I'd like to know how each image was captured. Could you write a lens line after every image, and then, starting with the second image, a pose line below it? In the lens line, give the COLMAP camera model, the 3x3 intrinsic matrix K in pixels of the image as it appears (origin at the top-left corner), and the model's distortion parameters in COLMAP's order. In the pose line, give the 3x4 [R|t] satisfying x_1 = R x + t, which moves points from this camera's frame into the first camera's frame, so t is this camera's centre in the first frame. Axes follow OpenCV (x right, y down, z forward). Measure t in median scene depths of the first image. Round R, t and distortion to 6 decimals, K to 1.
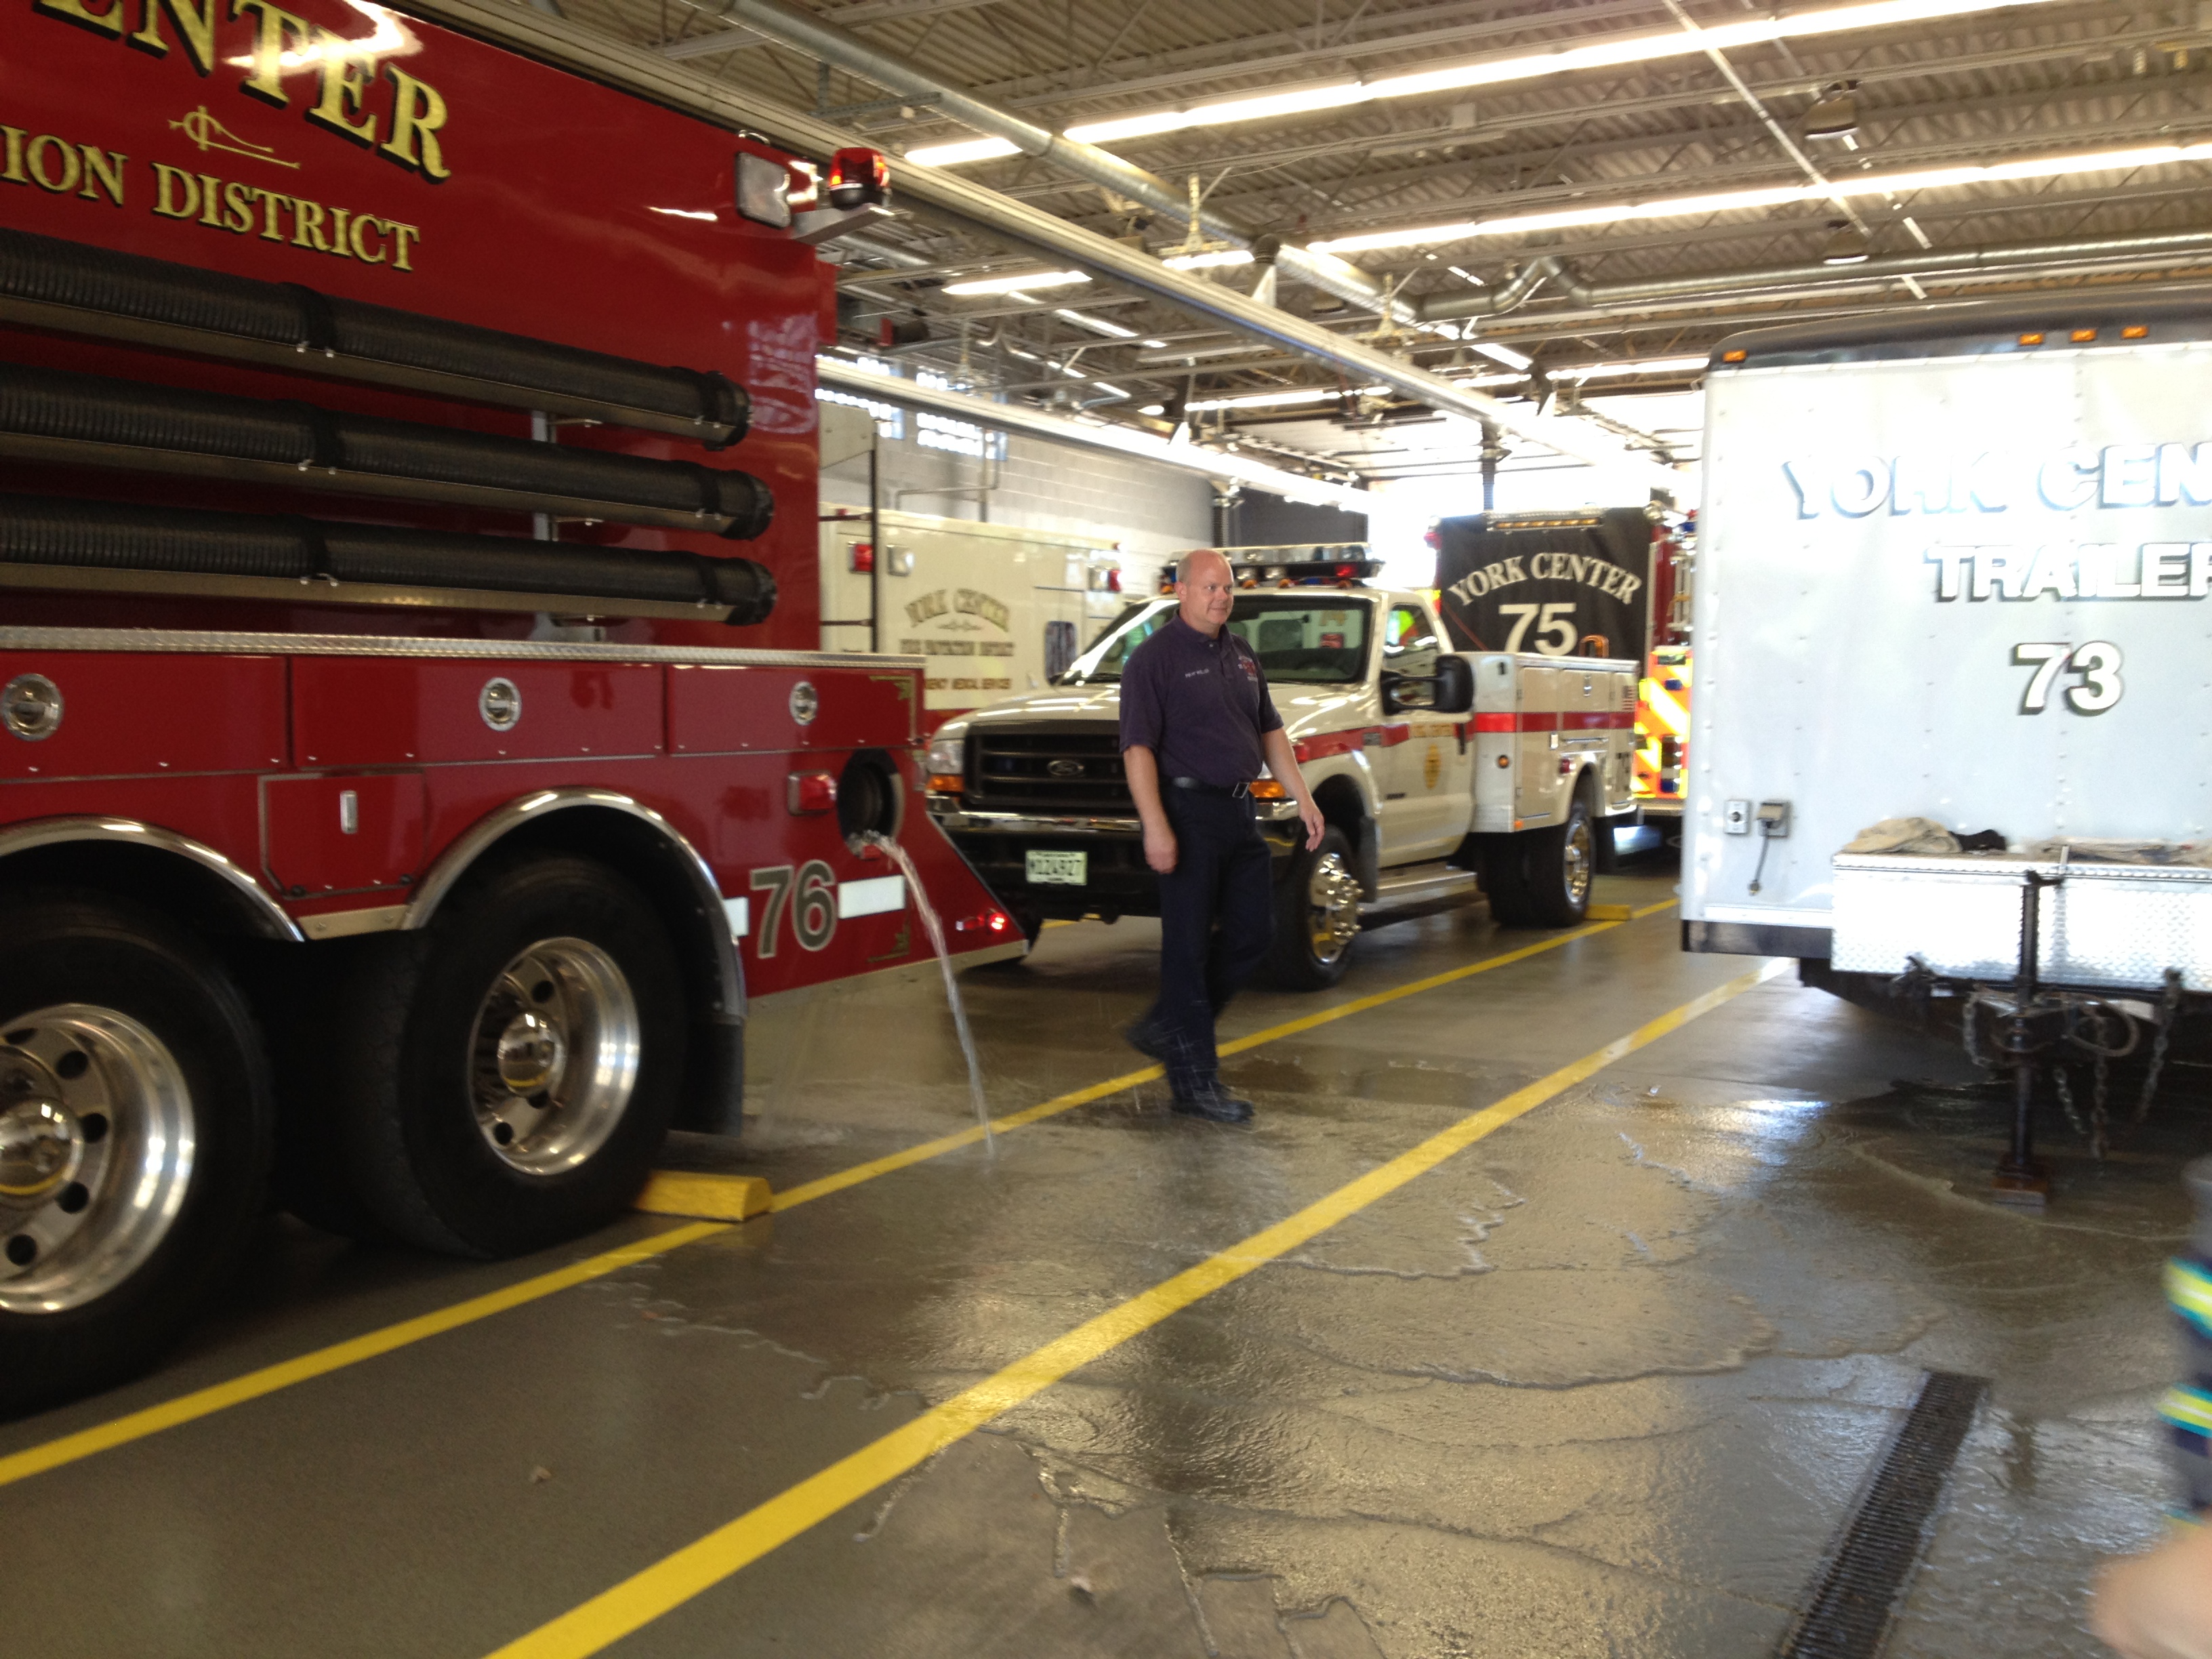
lens RADIAL K [[2195.1, 0, 1135.3], [0, 2195.1, 759.0], [0, 0, 1]] dist [0.050197, 0.000000]
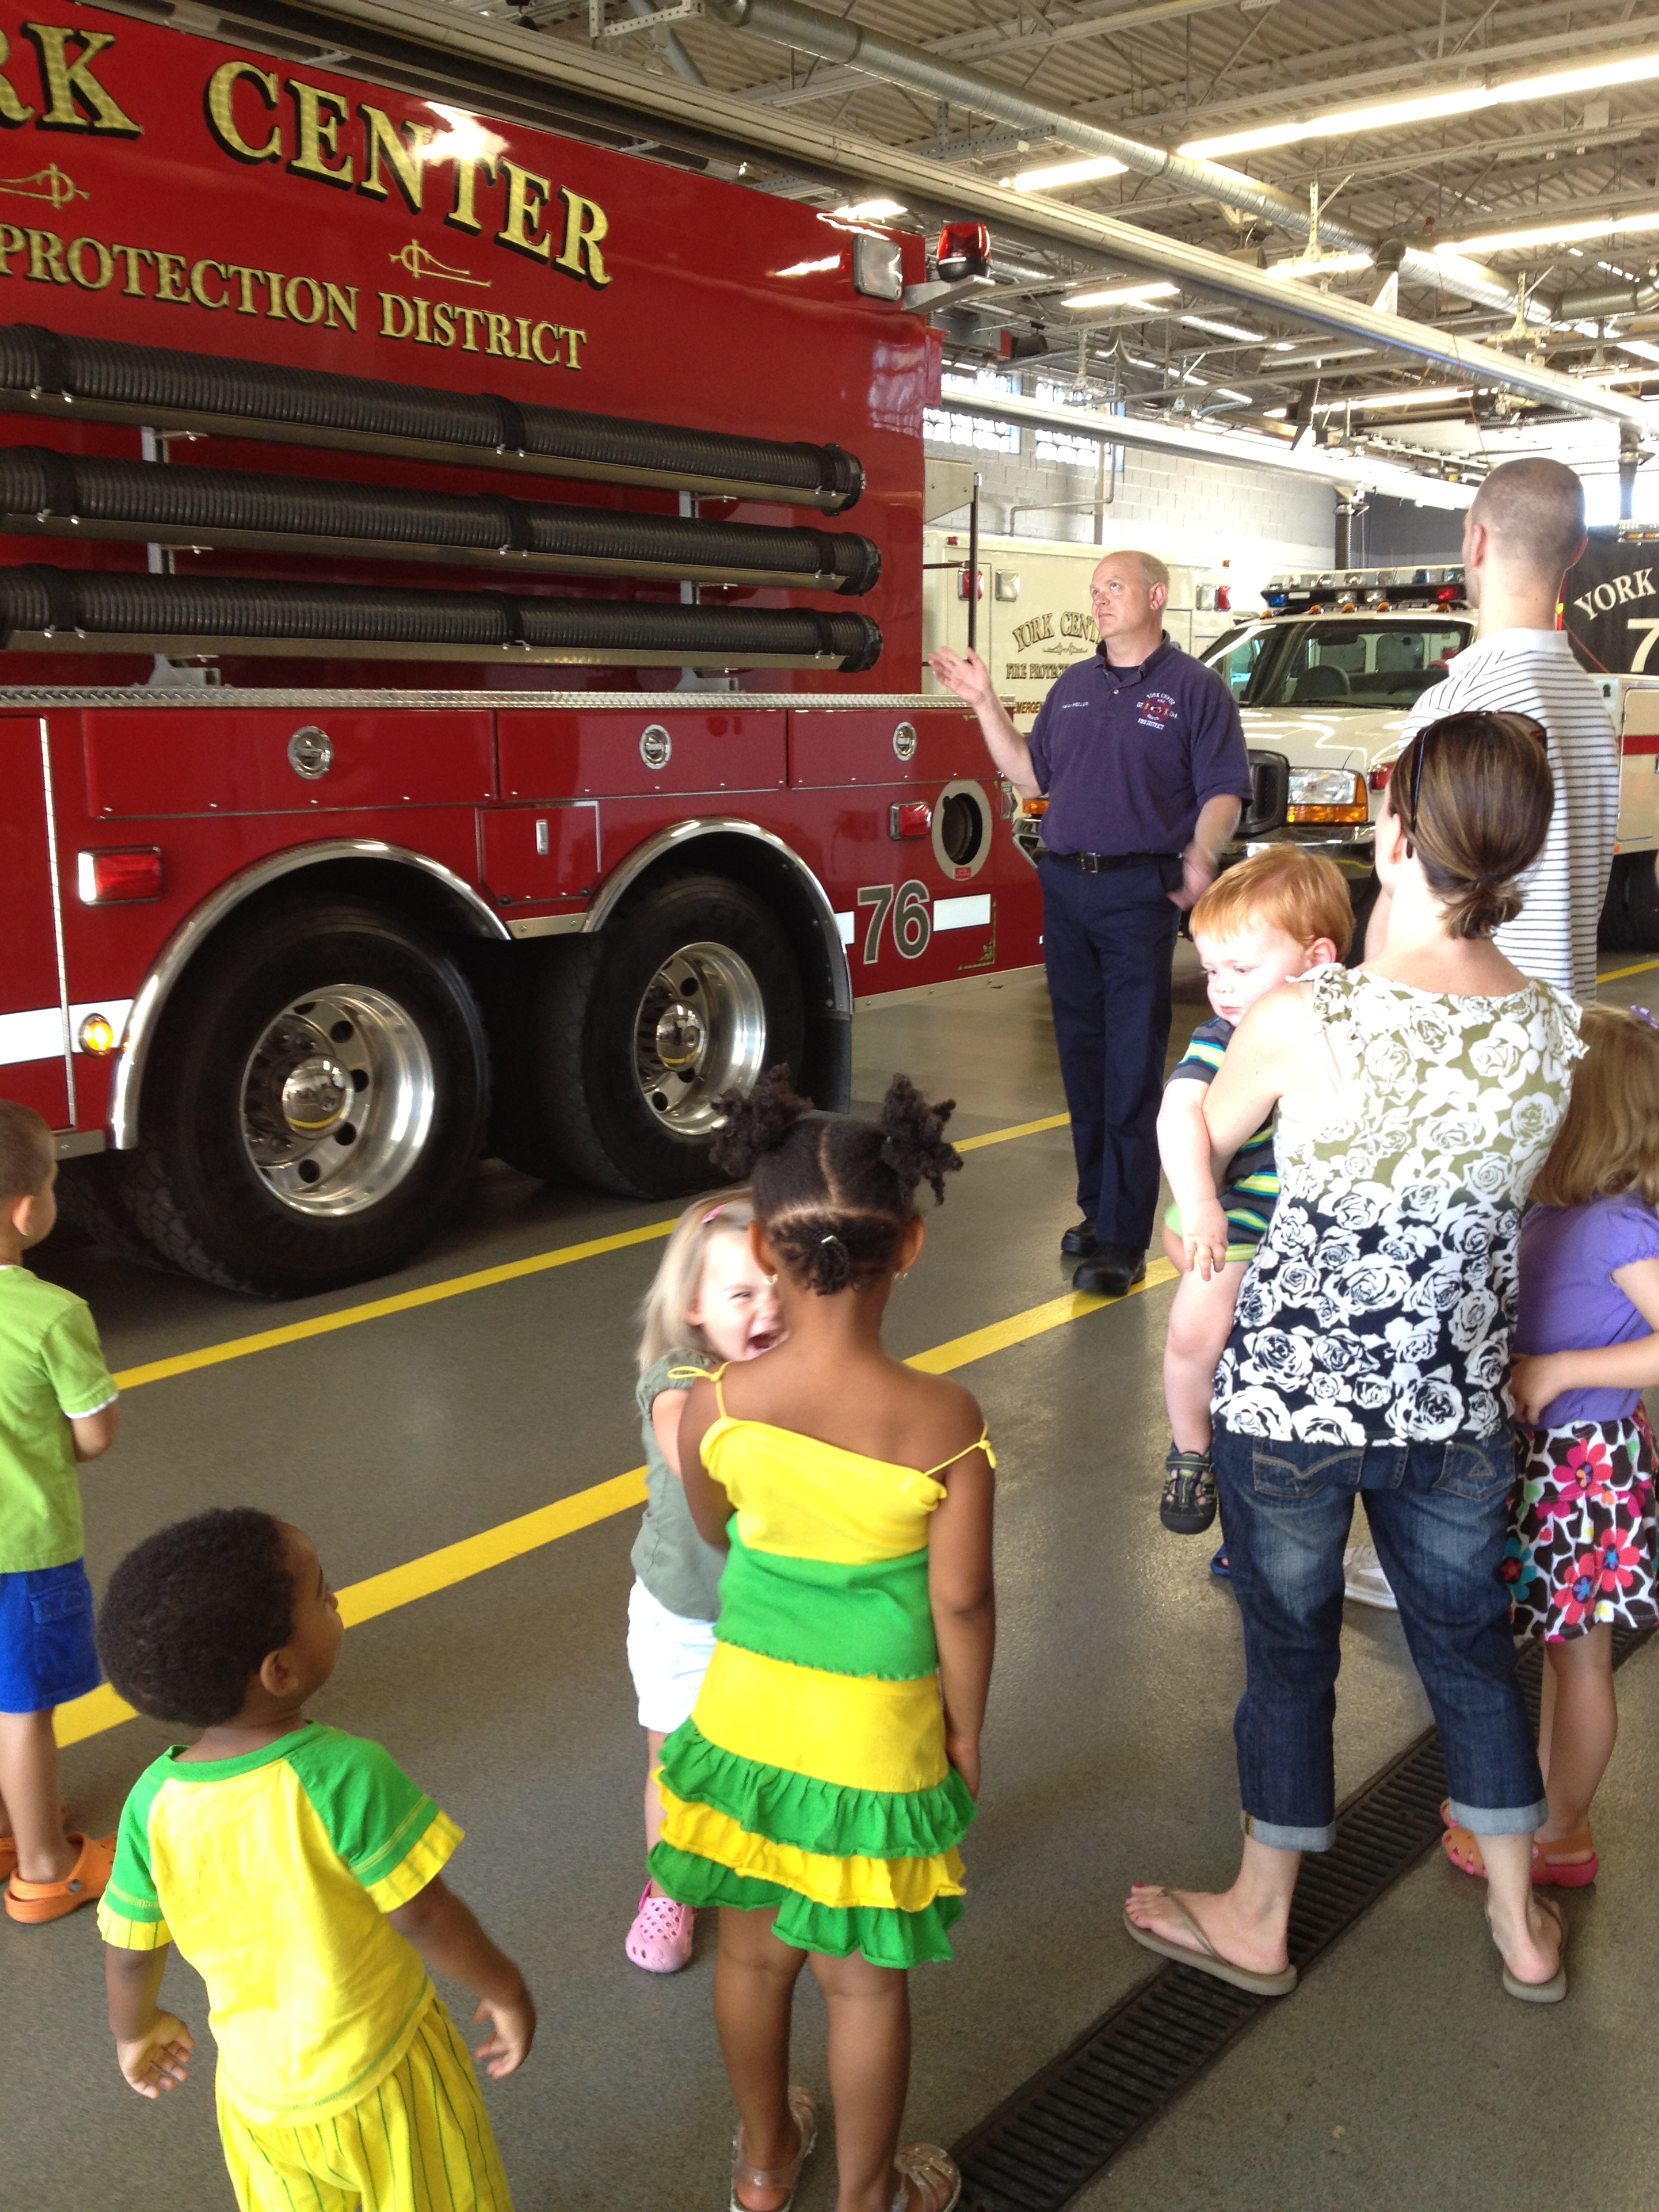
lens RADIAL K [[2145.6, 0, 835.6], [0, 2145.6, 1112.0], [0, 0, 1]] dist [-0.051694, 0.000000]
pose [[0.982163, 0.035474, -0.184655, 0.025647], [-0.005949, 0.987413, 0.158051, -0.010735], [0.187937, -0.154133, 0.970012, -0.118430]]
